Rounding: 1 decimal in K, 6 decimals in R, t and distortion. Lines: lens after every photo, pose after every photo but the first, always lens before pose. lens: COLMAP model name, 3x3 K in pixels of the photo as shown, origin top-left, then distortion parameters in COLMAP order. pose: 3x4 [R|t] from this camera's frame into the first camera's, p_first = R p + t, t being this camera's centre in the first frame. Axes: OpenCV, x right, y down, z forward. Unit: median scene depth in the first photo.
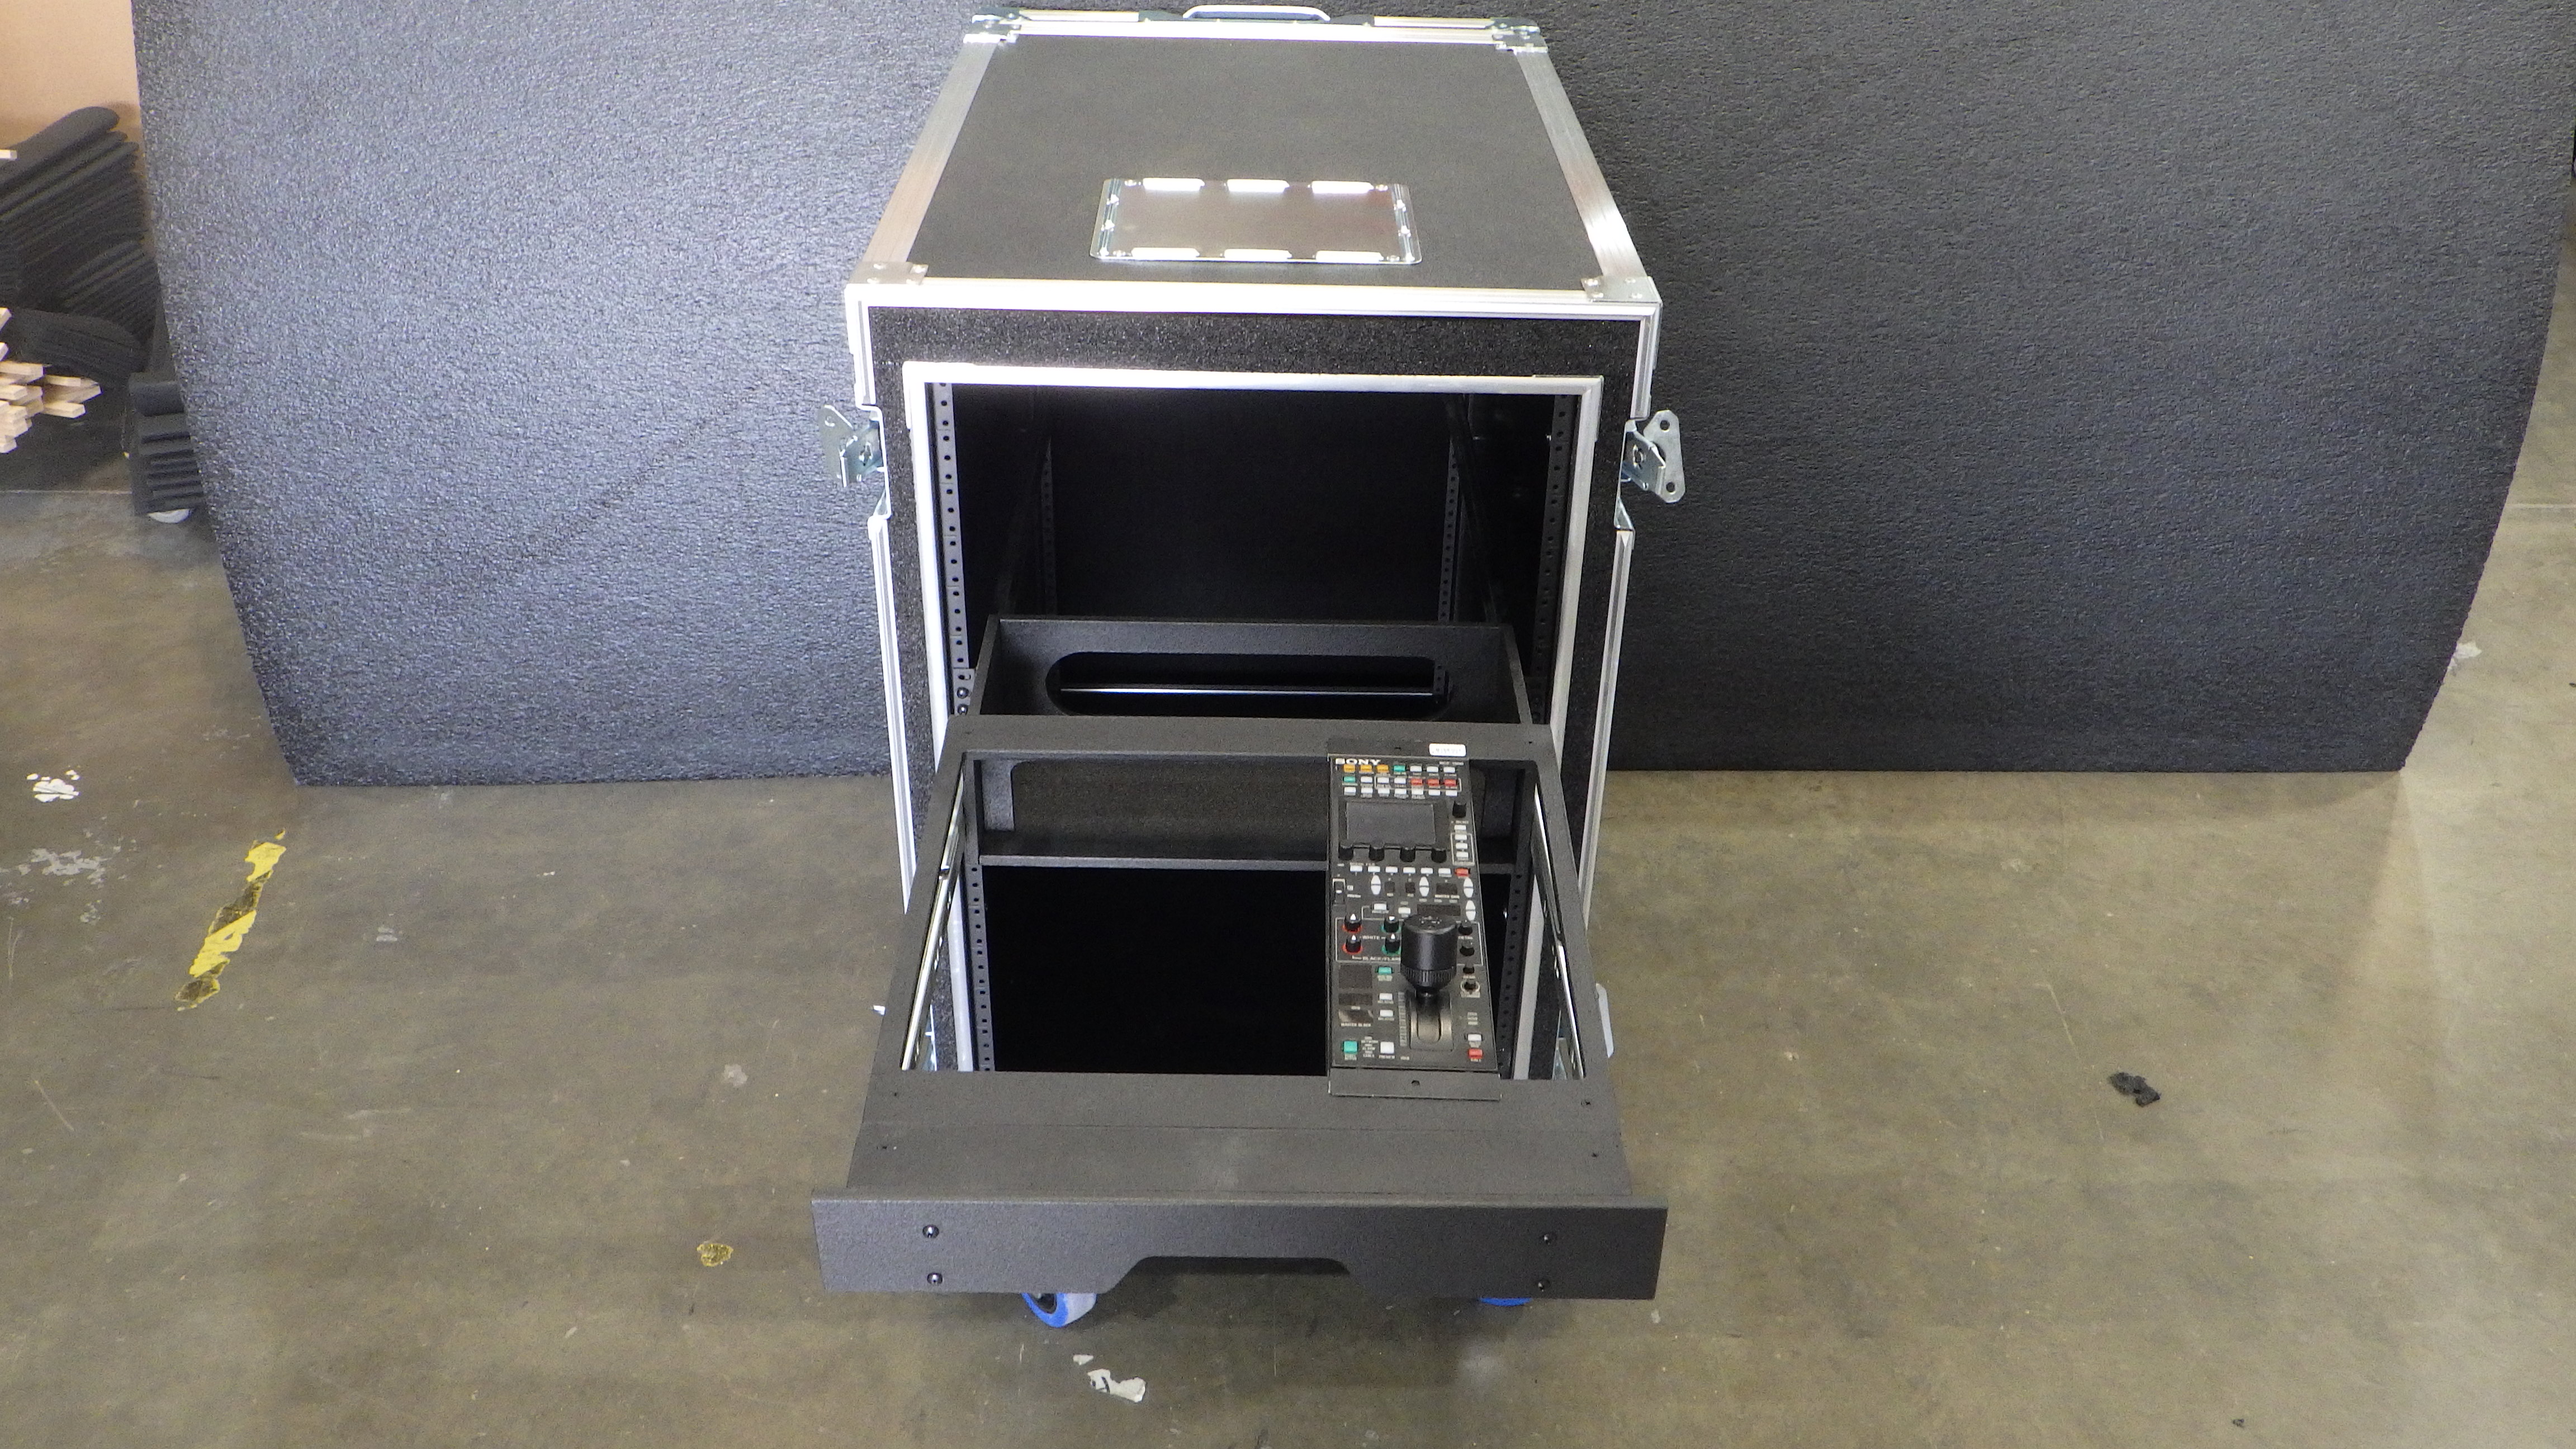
lens RADIAL K [[2143.2, 0, 1284.8], [0, 2143.2, 703.6], [0, 0, 1]] dist [-0.002291, 0.002858]
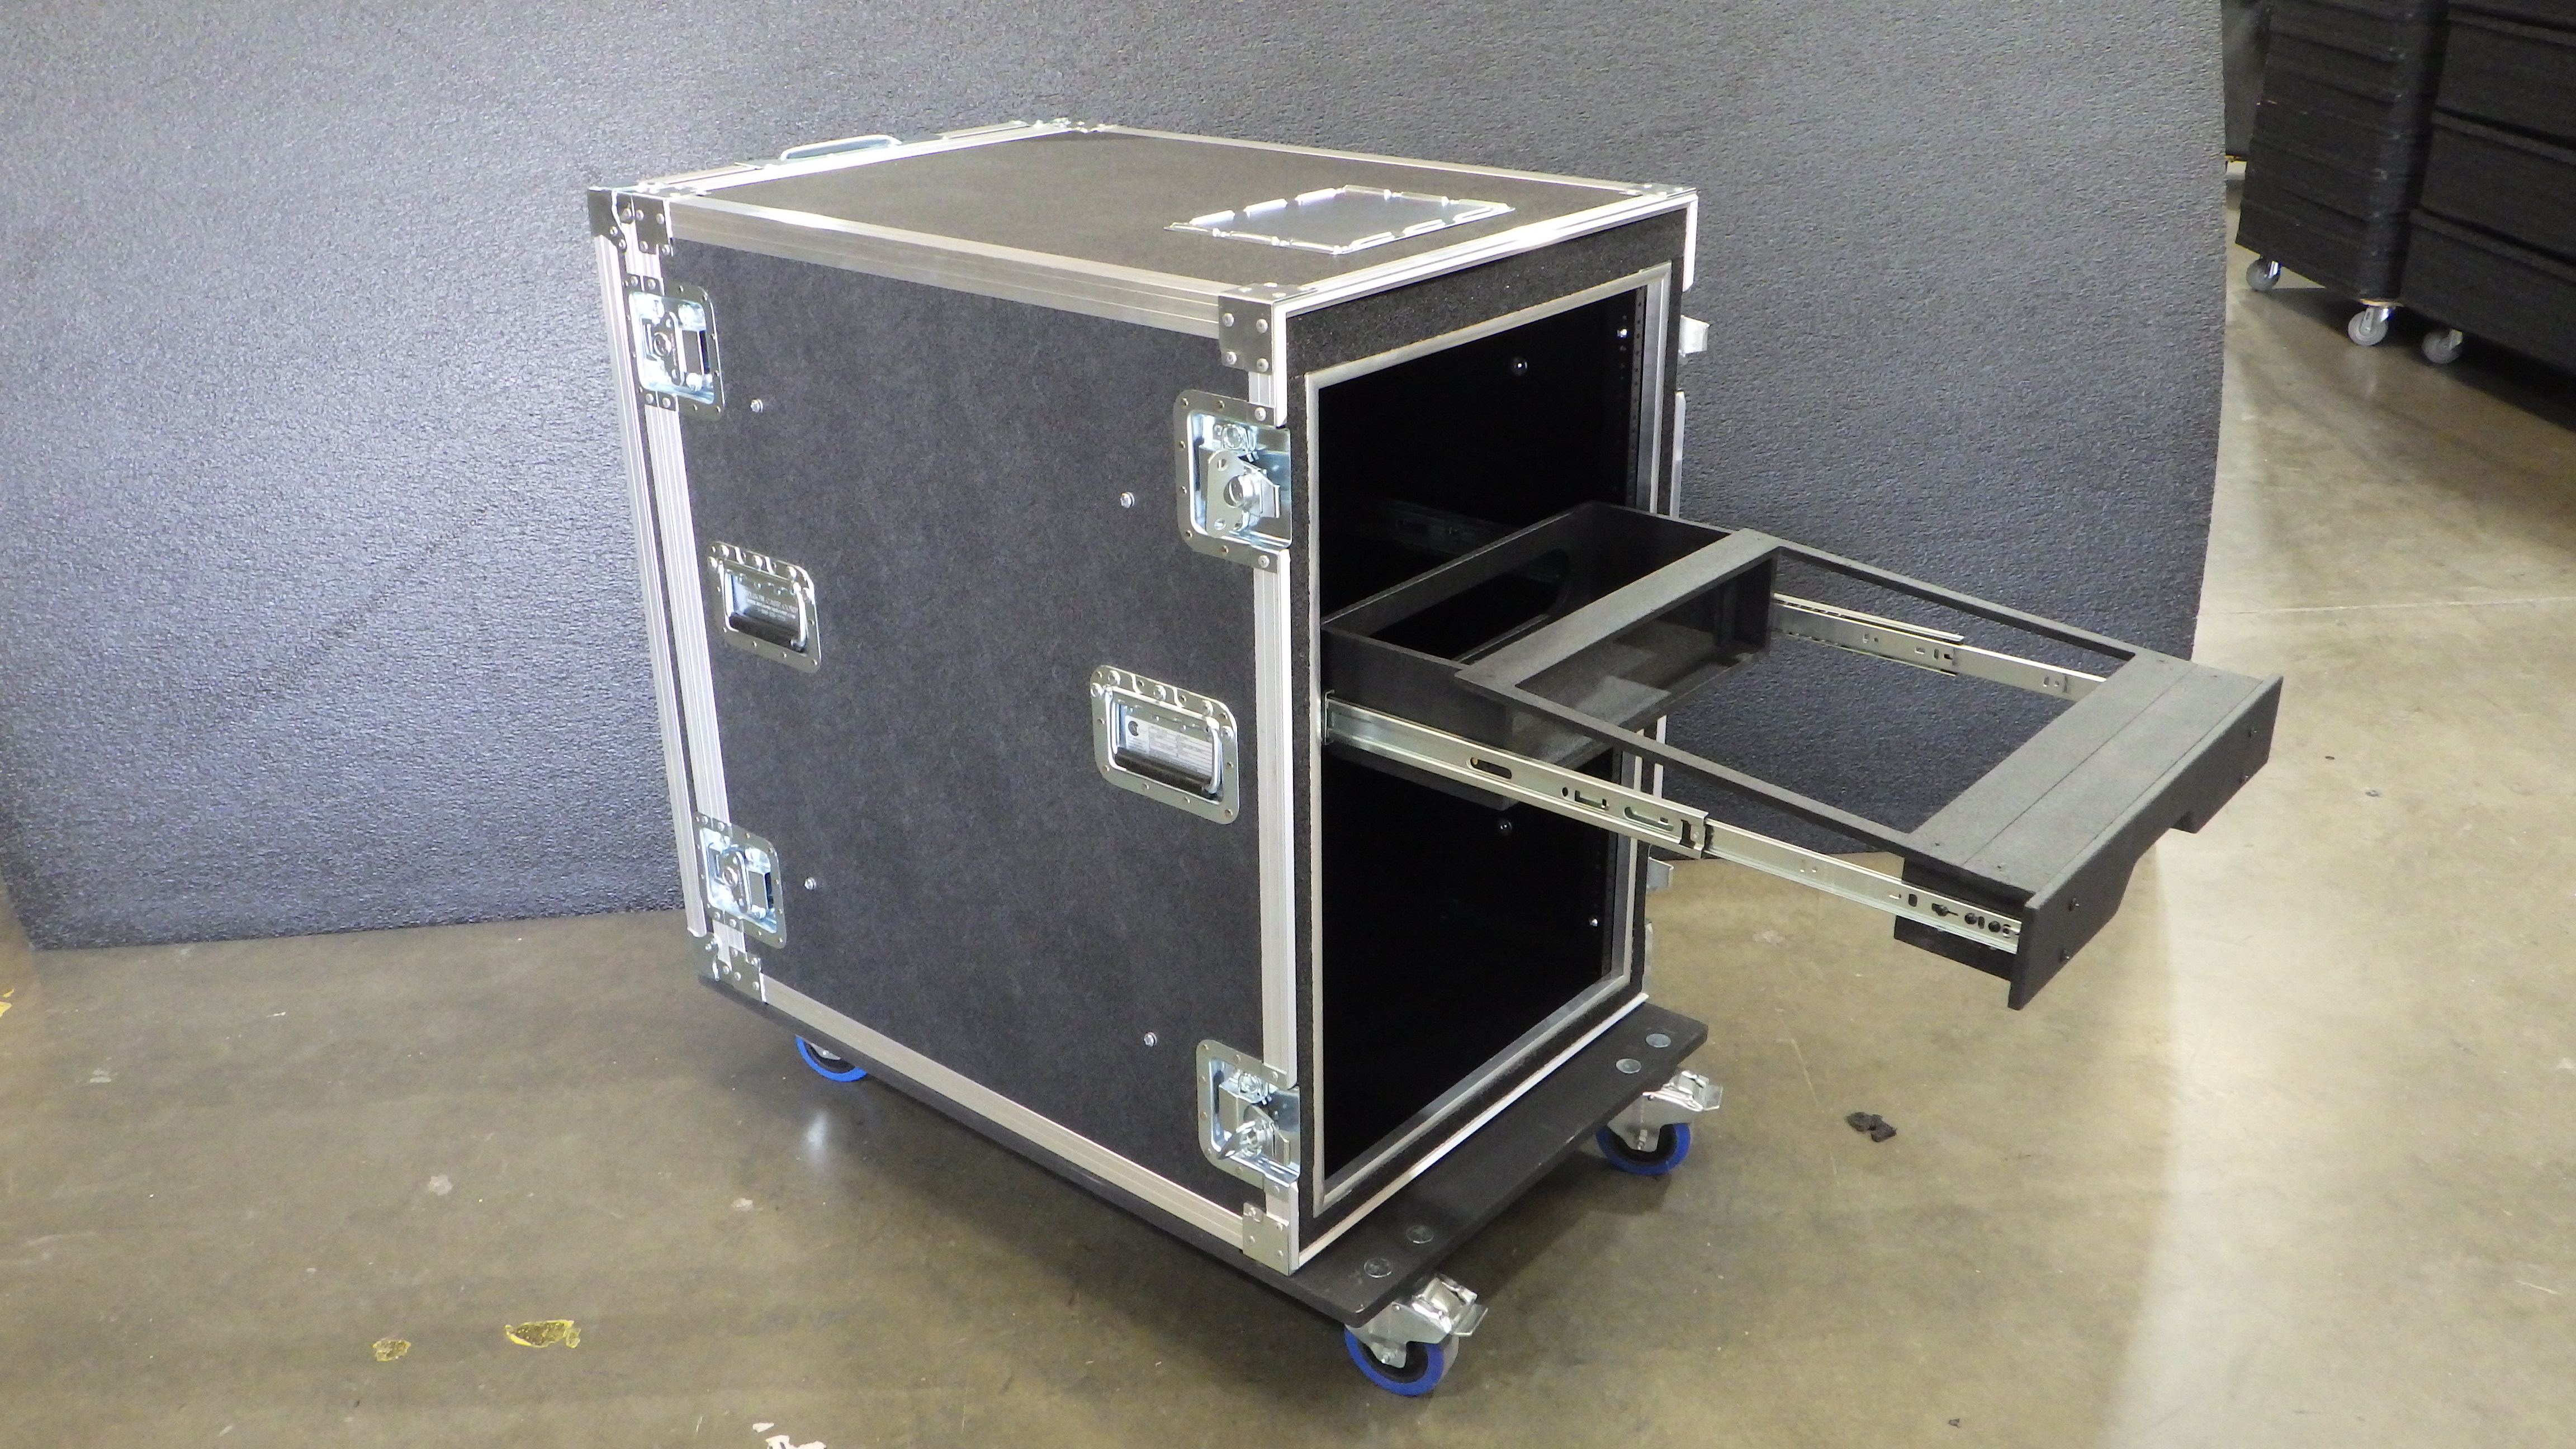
lens RADIAL K [[2134.7, 0, 1289.9], [0, 2134.7, 727.3], [0, 0, 1]] dist [0.000840, -0.001570]
pose [[0.998559, -0.047114, 0.025704, 0.107494], [0.050069, 0.990245, -0.130034, 0.107340], [-0.019327, 0.131133, 0.991176, 0.005000]]
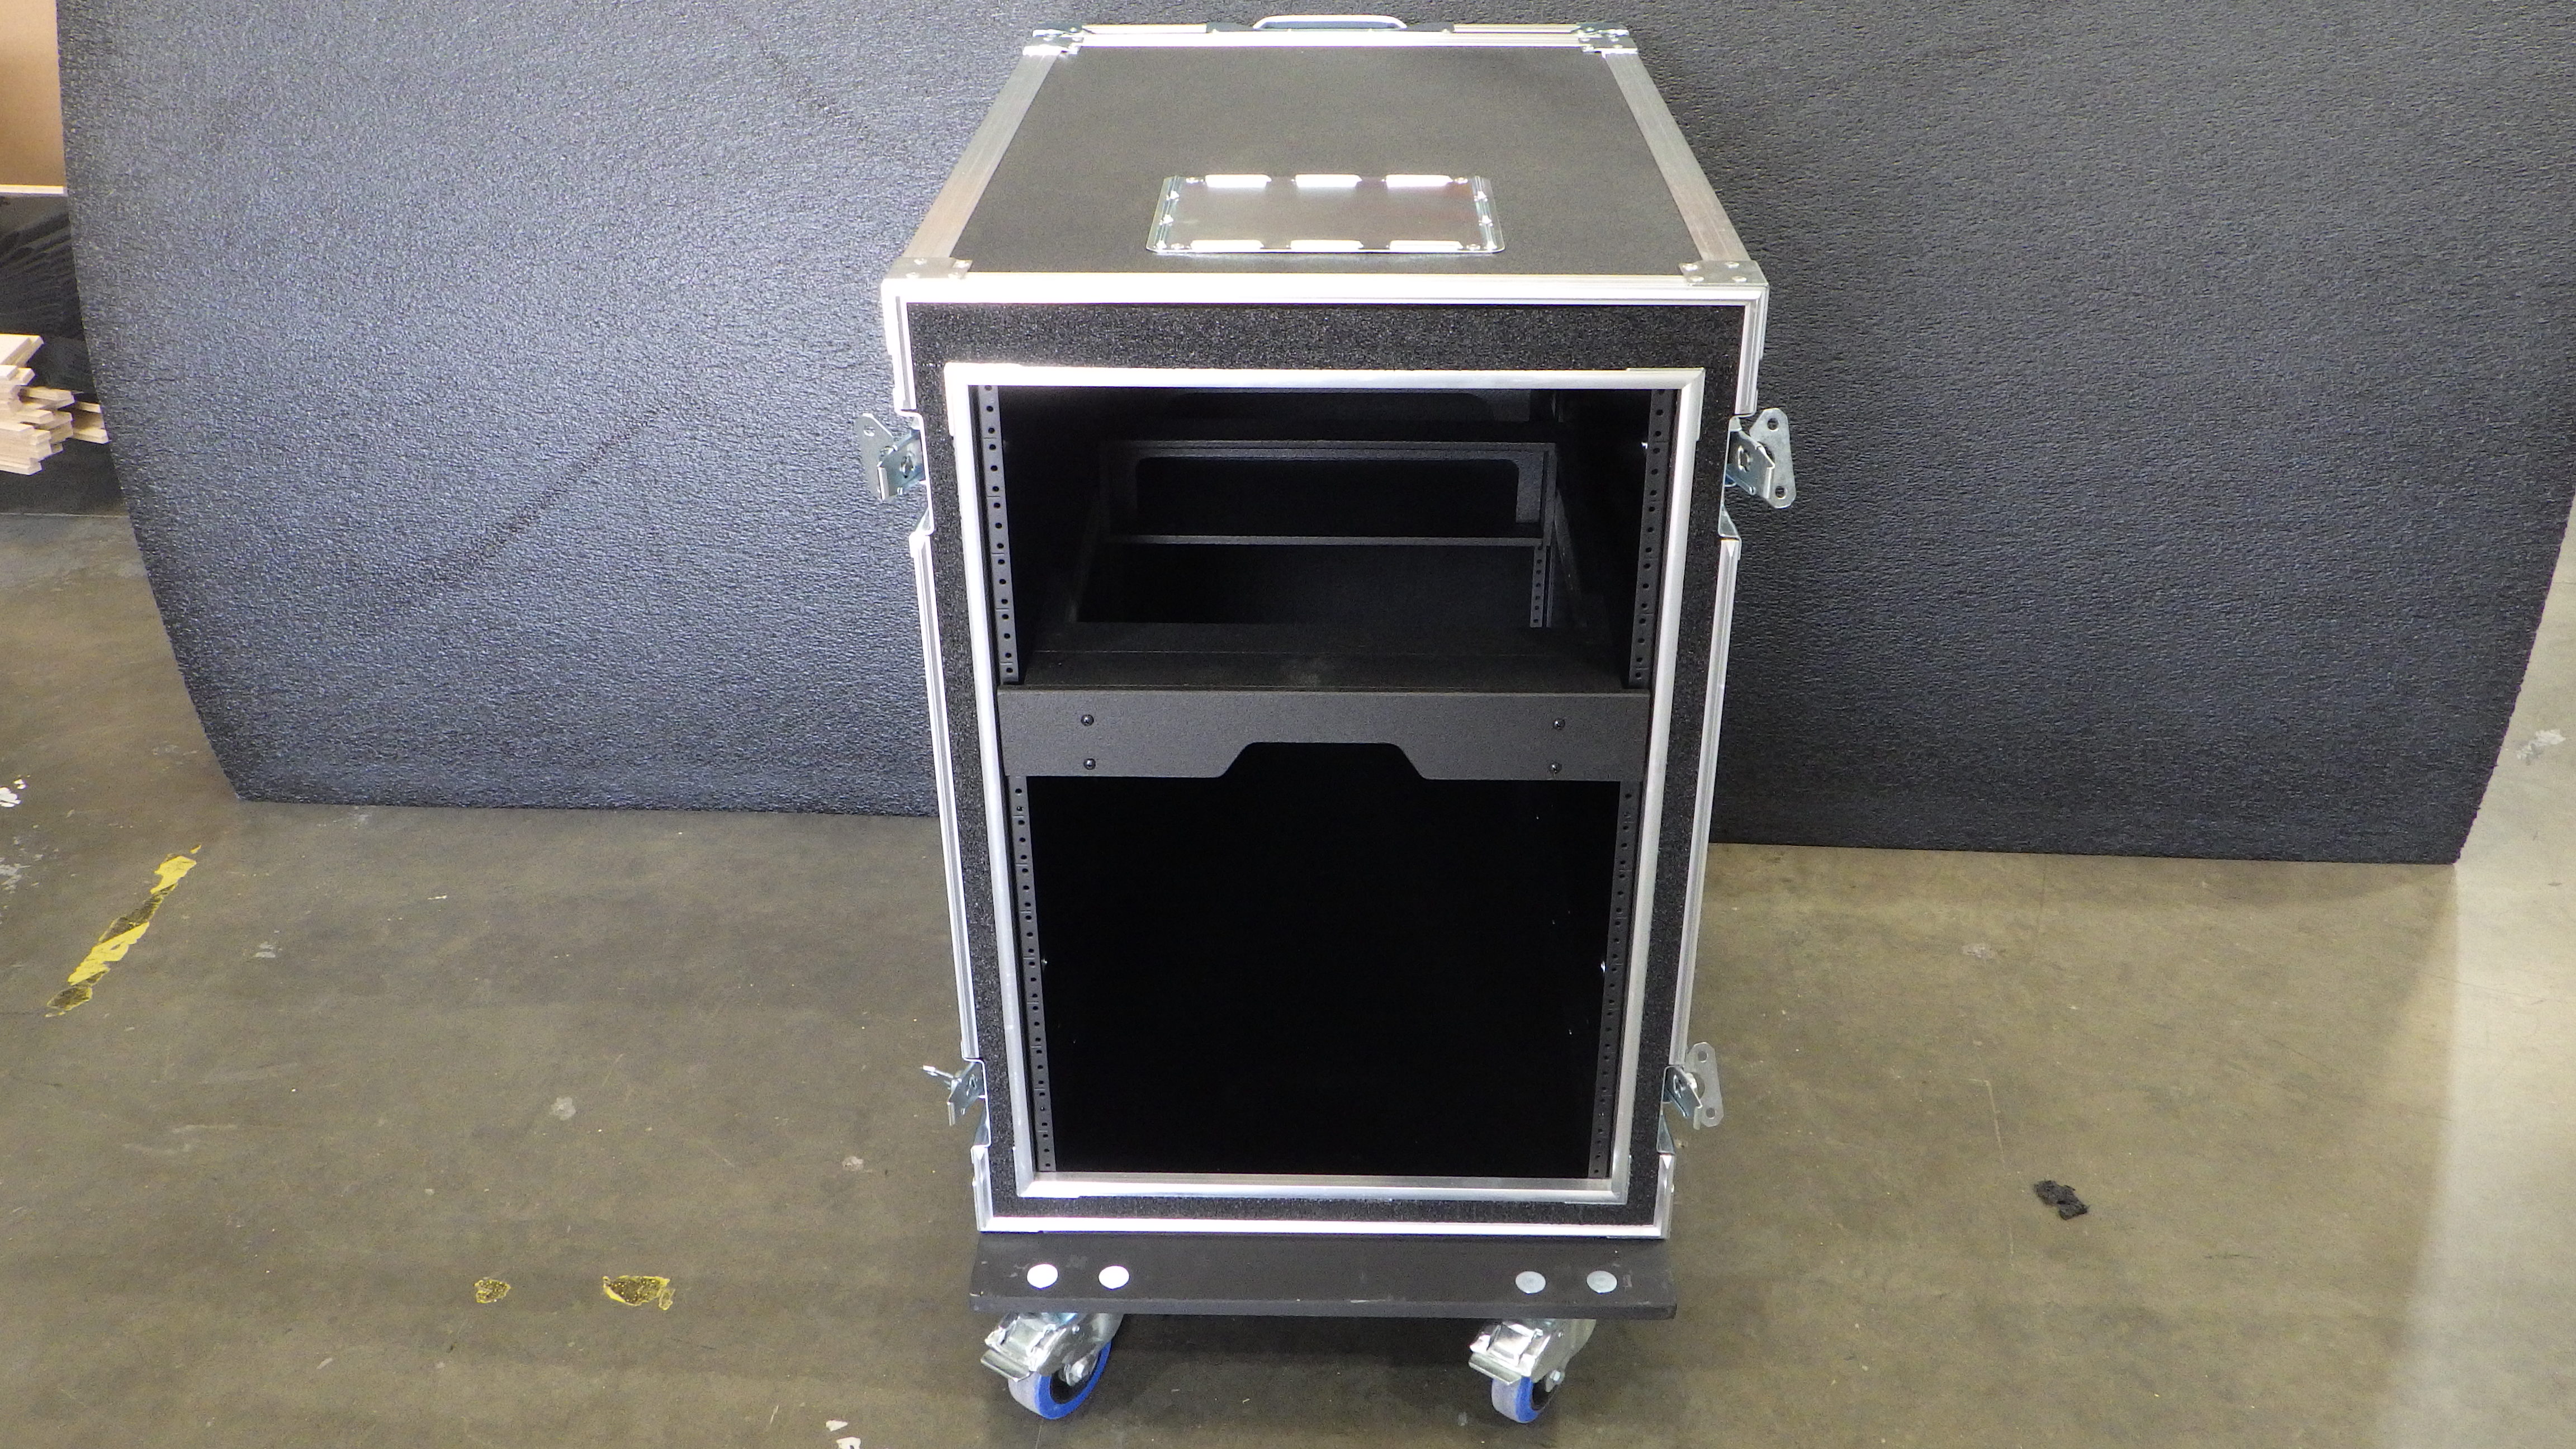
lens RADIAL K [[2152.8, 0, 1282.5], [0, 2152.8, 683.8], [0, 0, 1]] dist [-0.001276, 0.001984]
pose [[0.993781, 0.027221, -0.107970, 0.157158], [-0.032400, 0.998392, -0.046513, 0.015982], [0.106530, 0.049722, 0.993065, 0.056728]]
